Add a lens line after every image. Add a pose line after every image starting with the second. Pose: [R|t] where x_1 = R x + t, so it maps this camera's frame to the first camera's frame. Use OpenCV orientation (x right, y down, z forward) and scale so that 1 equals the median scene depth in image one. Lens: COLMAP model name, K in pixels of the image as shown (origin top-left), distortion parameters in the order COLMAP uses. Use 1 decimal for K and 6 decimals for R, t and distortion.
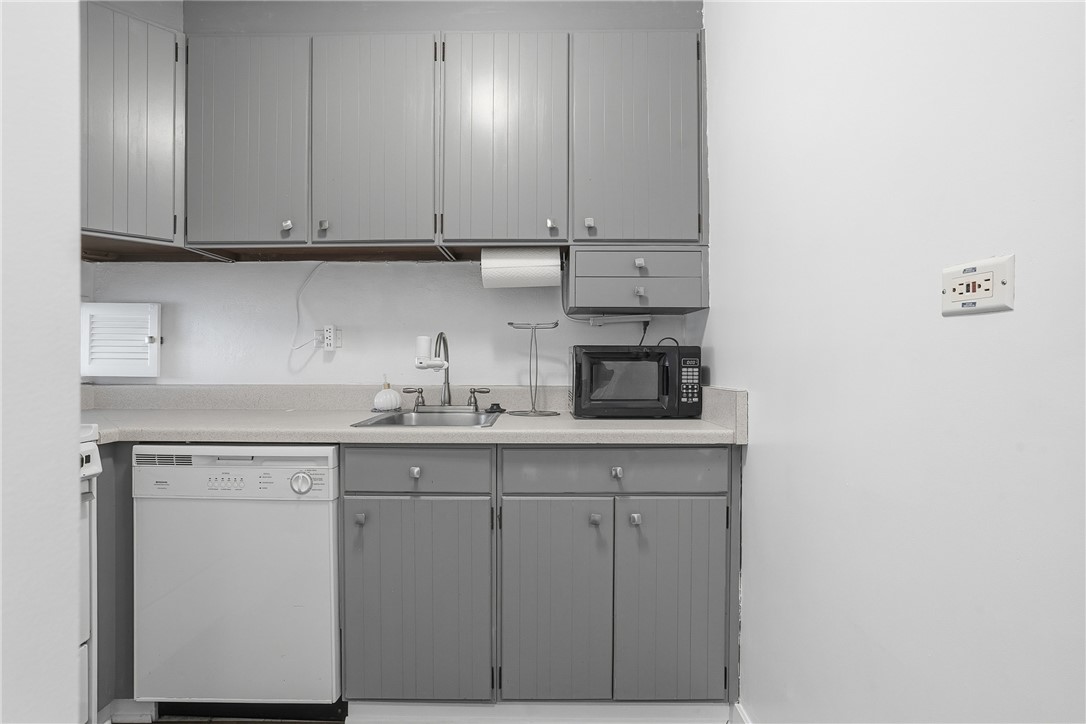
lens RADIAL K [[534.5, 0, 538.3], [0, 534.5, 359.6], [0, 0, 1]] dist [-0.058155, 0.029857]
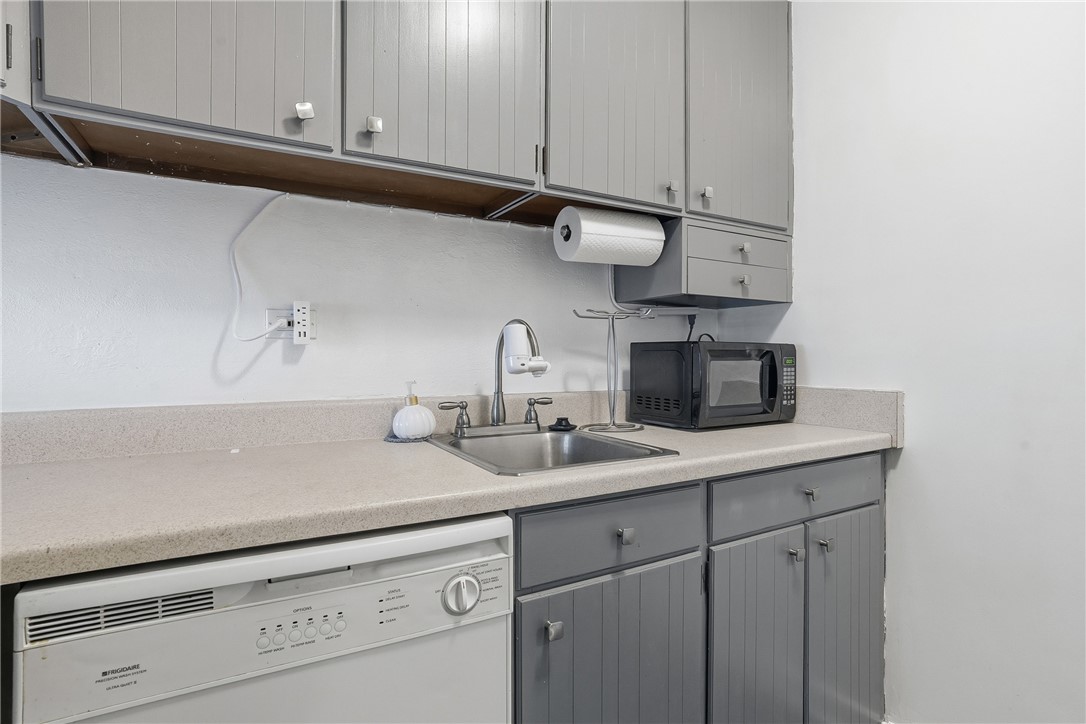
lens RADIAL K [[534.5, 0, 534.4], [0, 534.5, 360.2], [0, 0, 1]] dist [-0.058155, 0.029857]
pose [[0.871002, -0.004830, 0.491257, -0.530240], [0.000060, 0.999953, 0.009726, -0.005647], [-0.491280, -0.008442, 0.870961, 0.411932]]
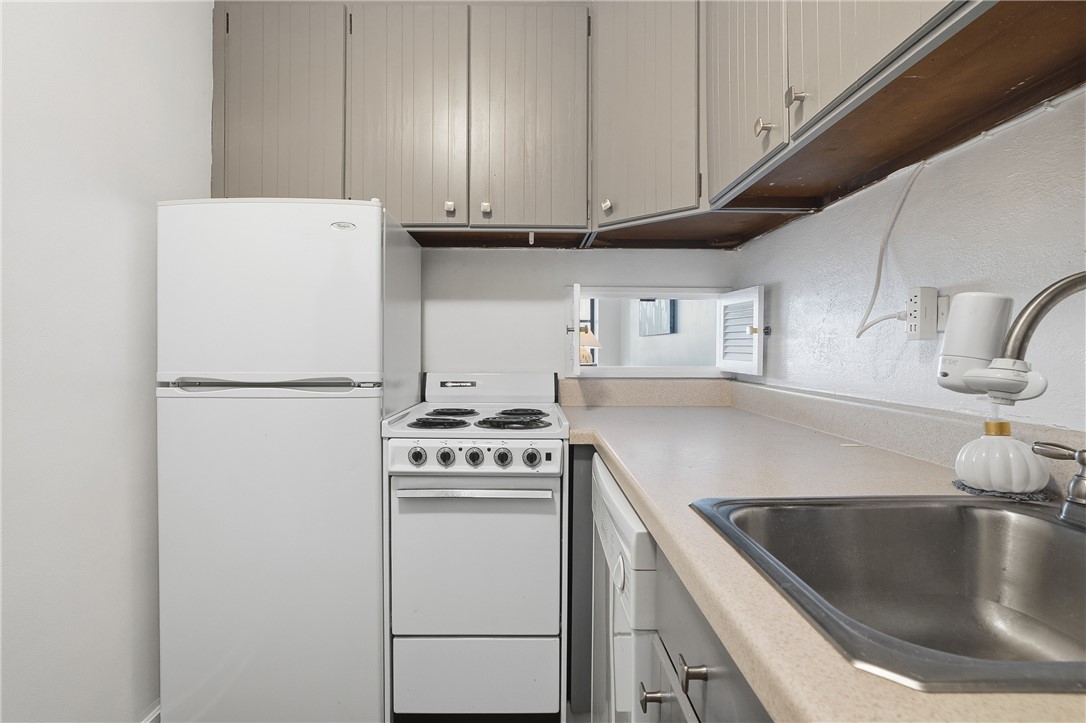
lens RADIAL K [[534.5, 0, 528.0], [0, 534.5, 360.2], [0, 0, 1]] dist [-0.058155, 0.029857]
pose [[0.010083, 0.019868, -0.999752, 0.107058], [-0.001013, 0.999802, 0.019859, -0.008621], [0.999949, 0.000812, 0.010101, 0.729200]]
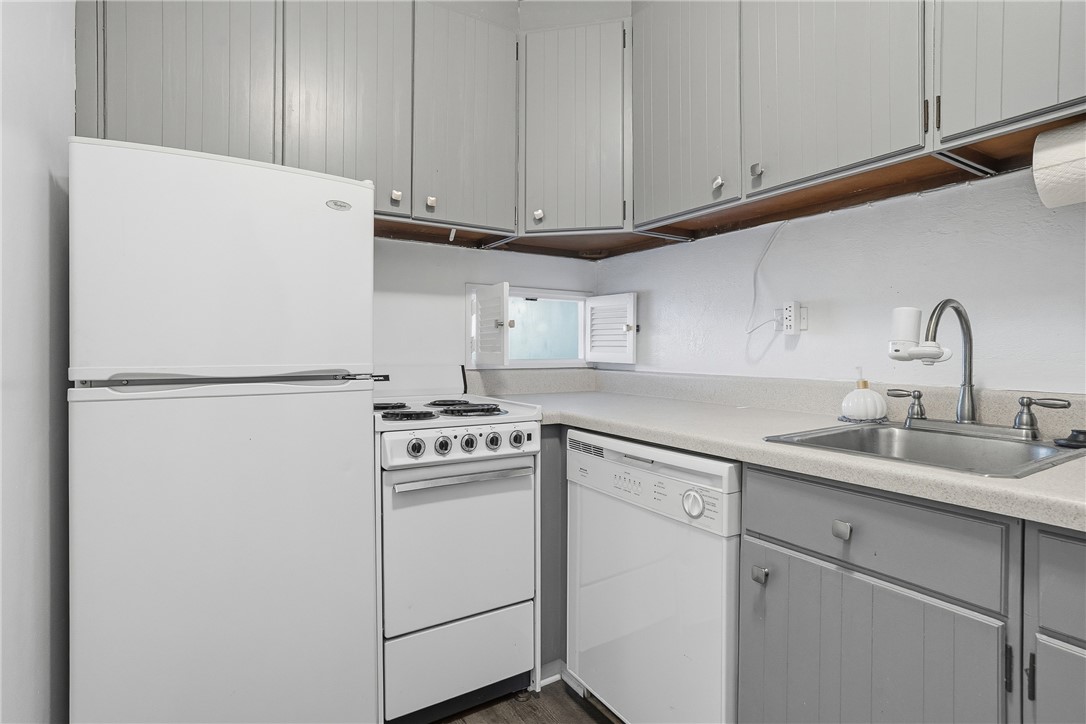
lens RADIAL K [[534.5, 0, 535.4], [0, 534.5, 355.4], [0, 0, 1]] dist [-0.058155, 0.029857]
pose [[0.530126, 0.009963, -0.847860, 0.071887], [-0.000149, 0.999932, 0.011657, 0.005002], [0.847919, -0.006053, 0.530092, 0.319997]]
